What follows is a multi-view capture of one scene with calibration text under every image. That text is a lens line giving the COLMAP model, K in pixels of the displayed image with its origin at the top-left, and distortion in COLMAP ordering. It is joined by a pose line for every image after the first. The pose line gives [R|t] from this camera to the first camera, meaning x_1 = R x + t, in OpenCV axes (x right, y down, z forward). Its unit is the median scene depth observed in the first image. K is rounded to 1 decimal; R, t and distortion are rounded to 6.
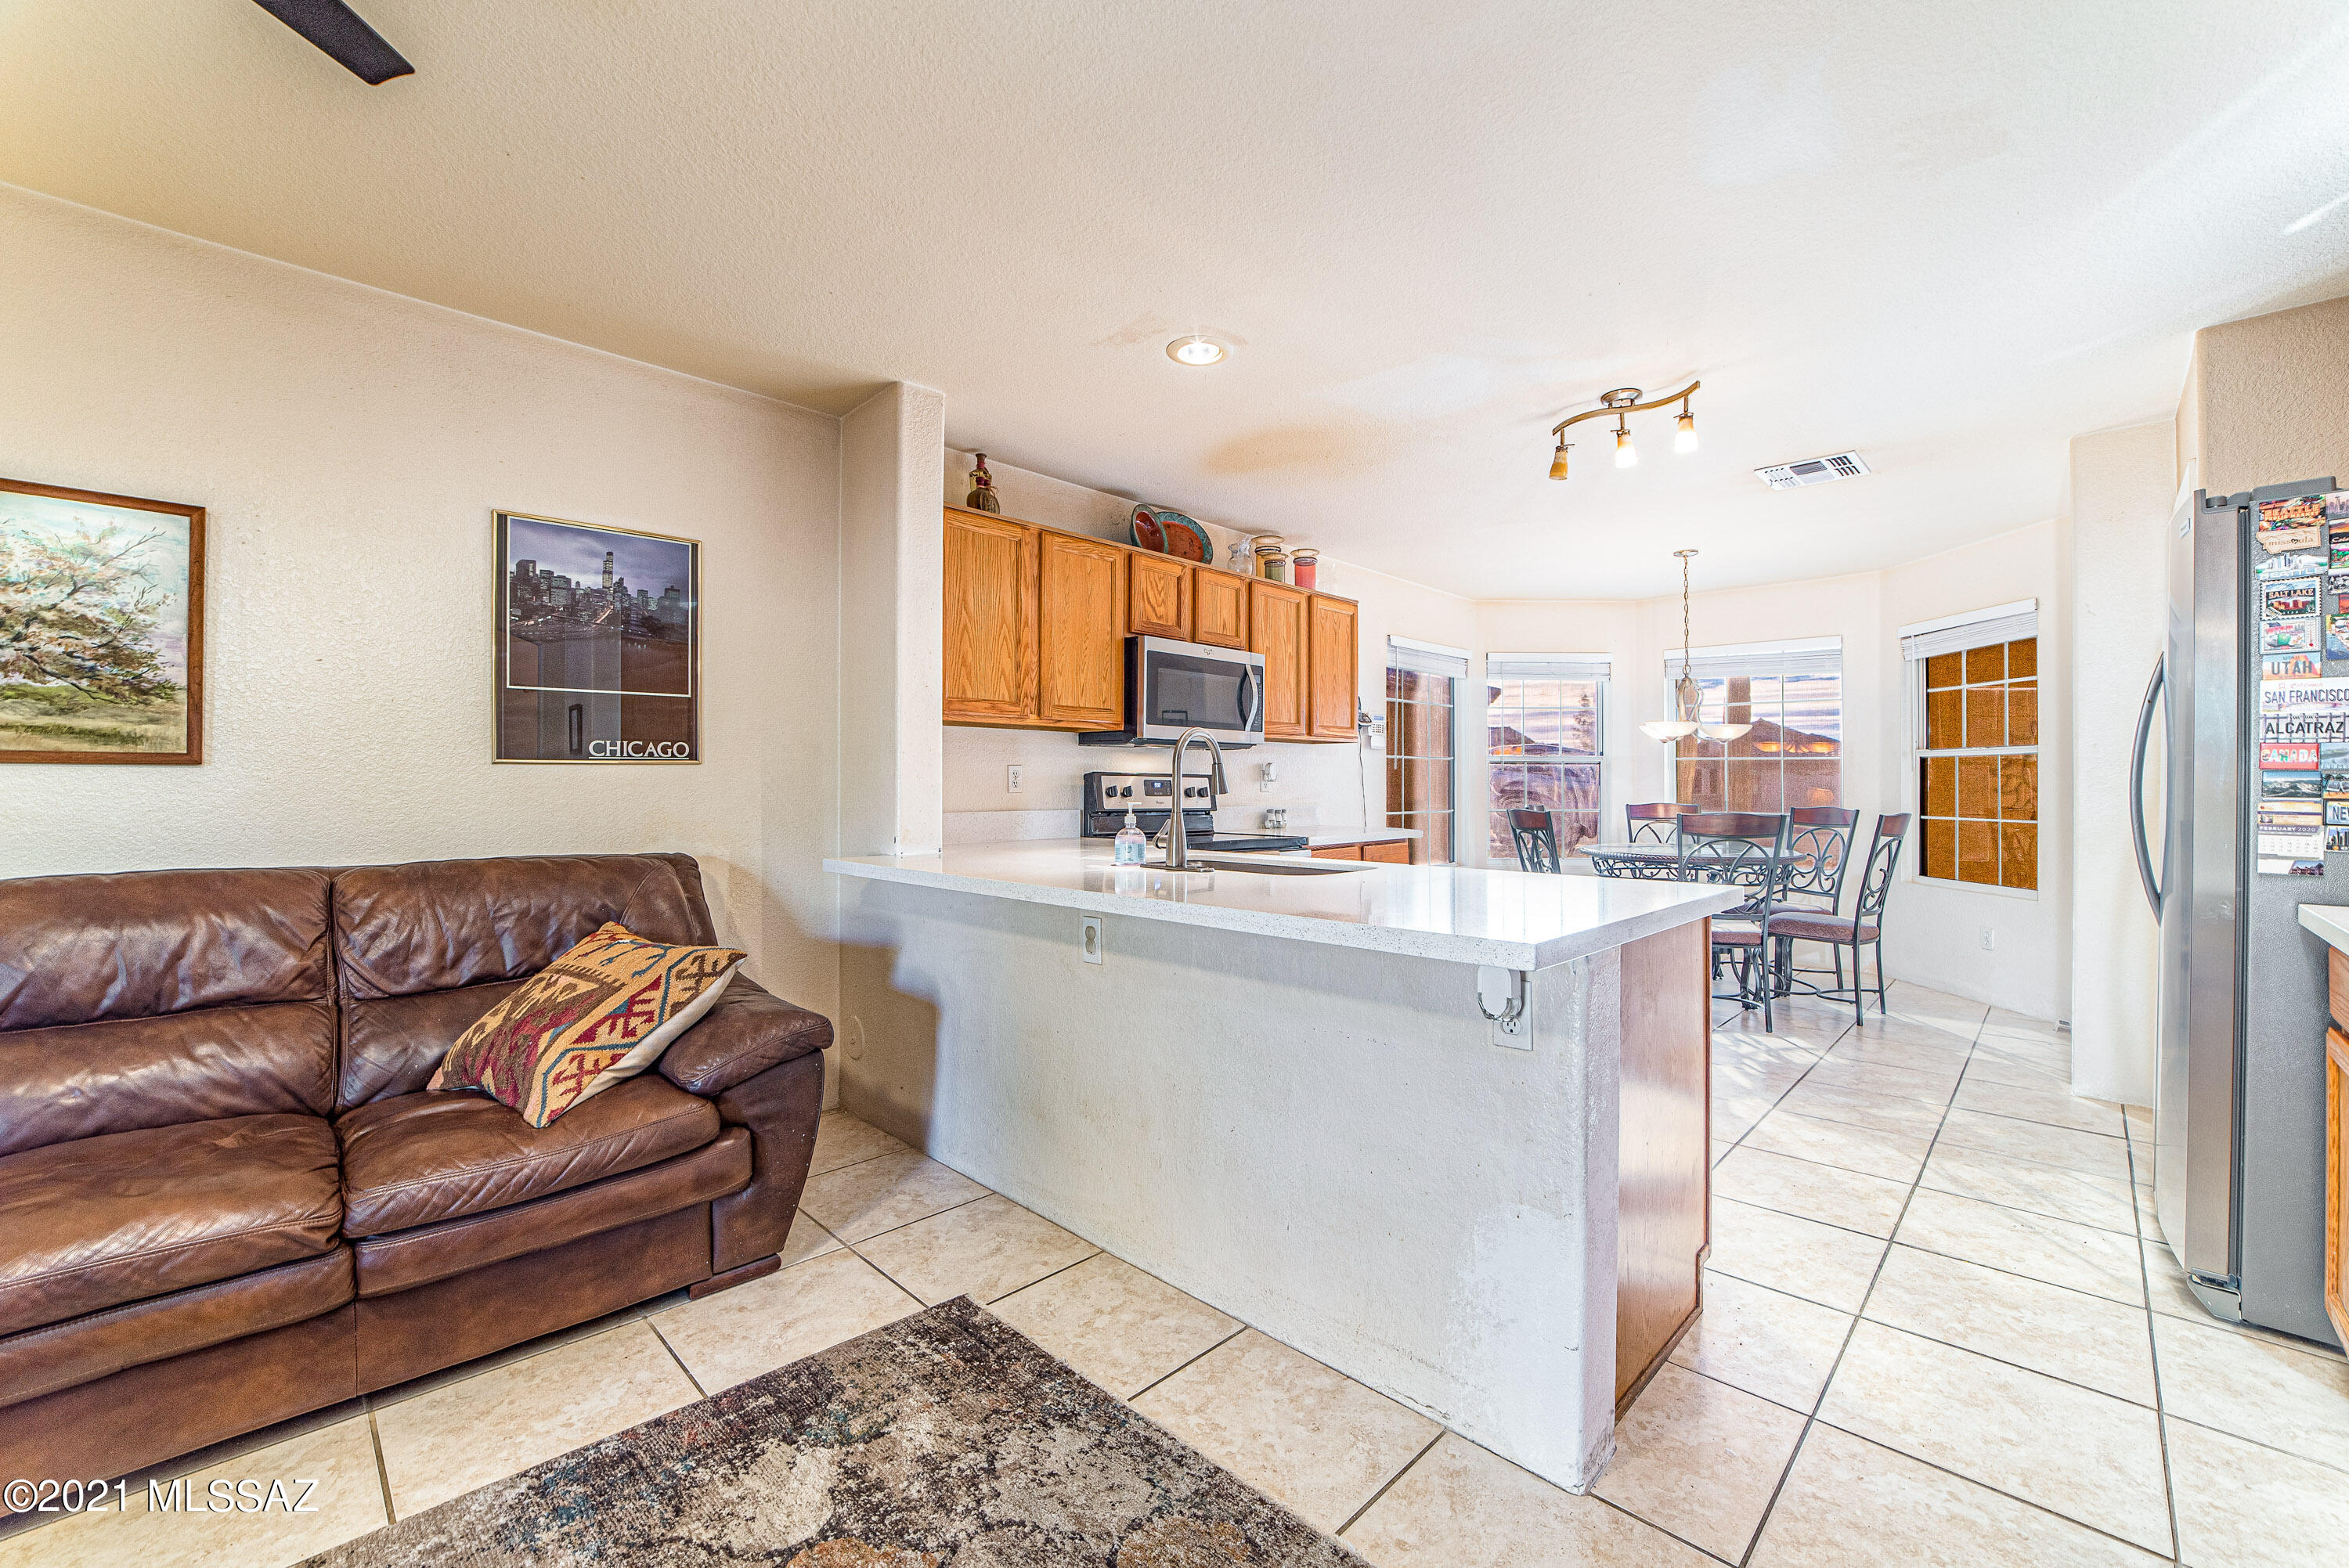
lens RADIAL K [[943.0, 0, 1163.5], [0, 943.0, 776.2], [0, 0, 1]] dist [-0.041837, 0.008045]
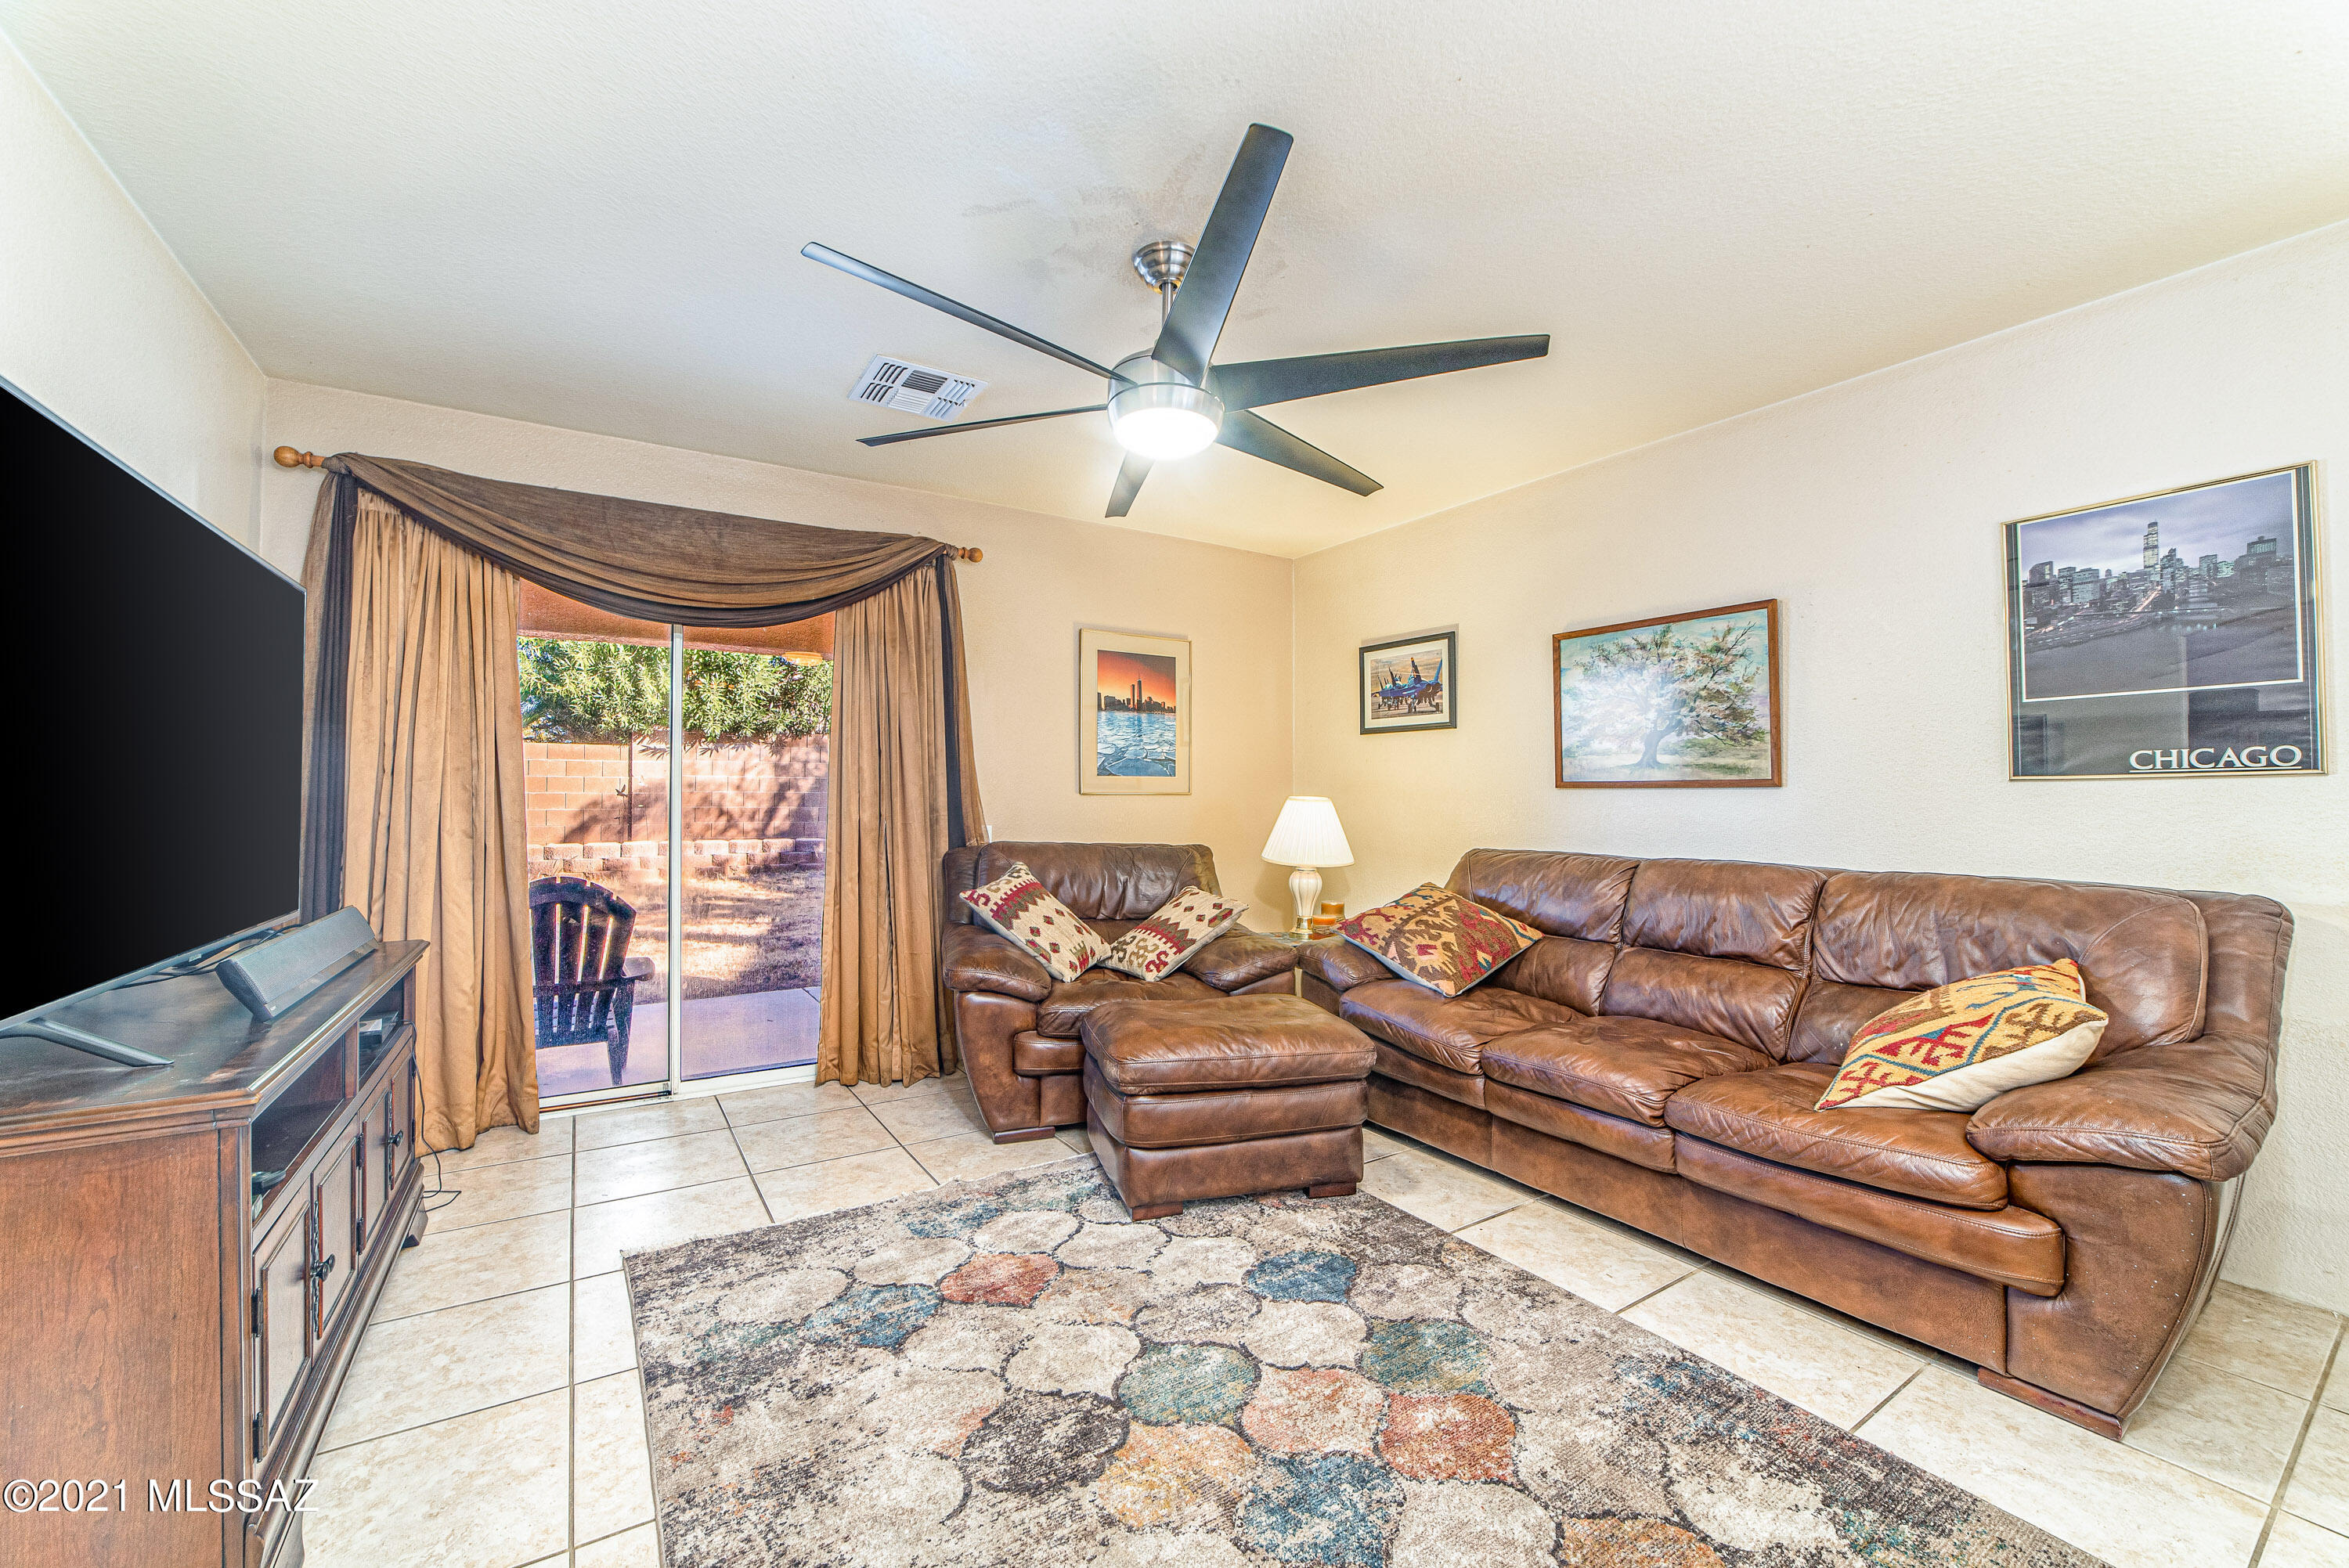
lens RADIAL K [[924.0, 0, 1175.5], [0, 924.0, 776.8], [0, 0, 1]] dist [-0.034557, 0.006797]
pose [[-0.206701, -0.025333, -0.978076, 0.477109], [0.002927, 0.999644, -0.026510, 0.005693], [0.978400, -0.008343, -0.206553, 0.407311]]
